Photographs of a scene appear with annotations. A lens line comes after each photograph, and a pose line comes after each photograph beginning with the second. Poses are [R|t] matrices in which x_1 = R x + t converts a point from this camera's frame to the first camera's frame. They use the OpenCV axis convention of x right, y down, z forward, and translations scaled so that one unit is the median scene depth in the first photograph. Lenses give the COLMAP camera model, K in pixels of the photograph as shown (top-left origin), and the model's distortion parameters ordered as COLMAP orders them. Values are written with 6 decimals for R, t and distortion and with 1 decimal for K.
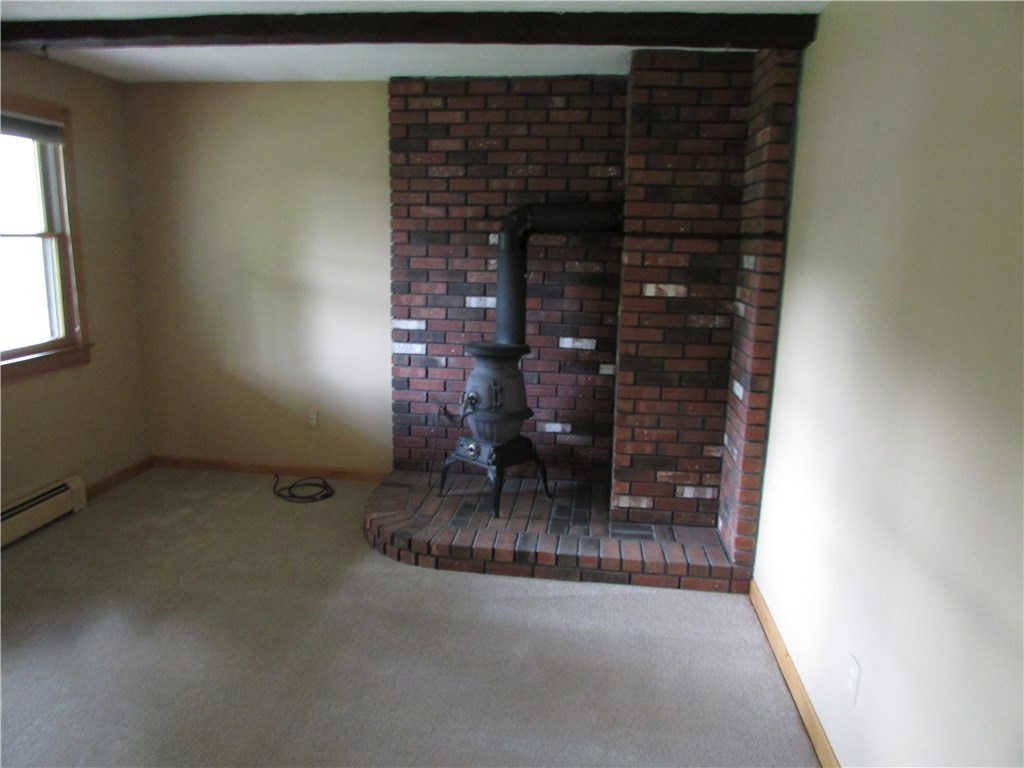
lens RADIAL K [[732.3, 0, 509.9], [0, 732.3, 379.1], [0, 0, 1]] dist [-0.036366, 0.026868]
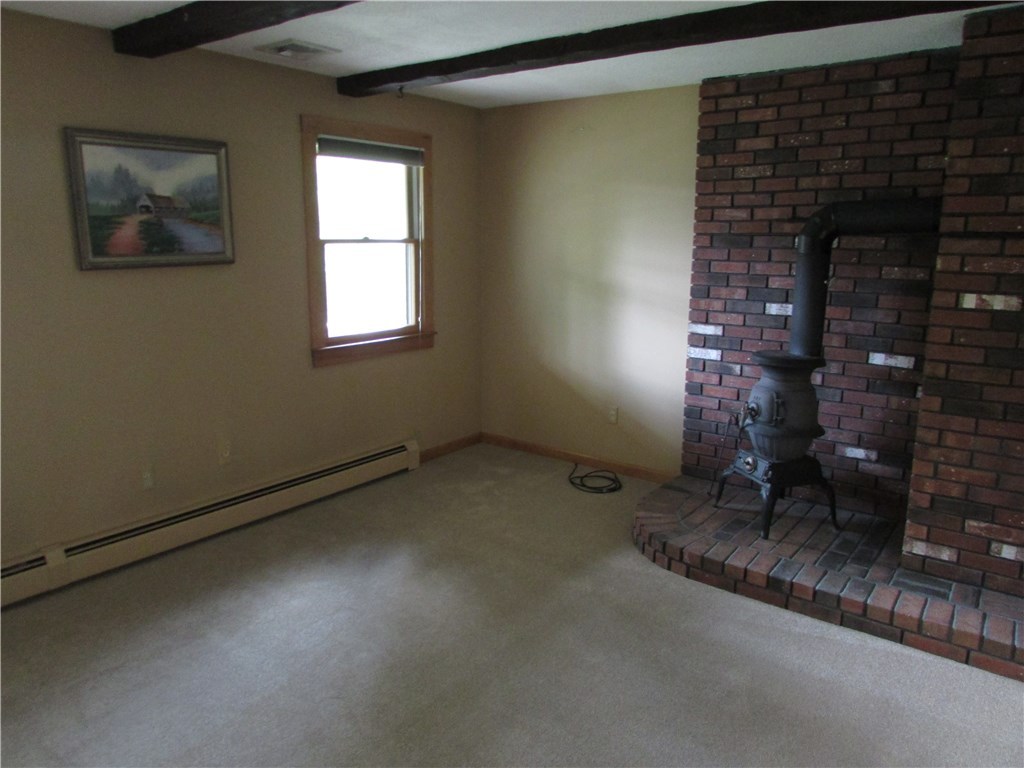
lens RADIAL K [[732.3, 0, 508.8], [0, 732.3, 380.7], [0, 0, 1]] dist [-0.036366, 0.026868]
pose [[0.863860, 0.083996, -0.496679, 0.137651], [-0.086762, 0.996074, 0.017550, -0.000286], [0.496204, 0.027932, 0.867757, 0.020563]]
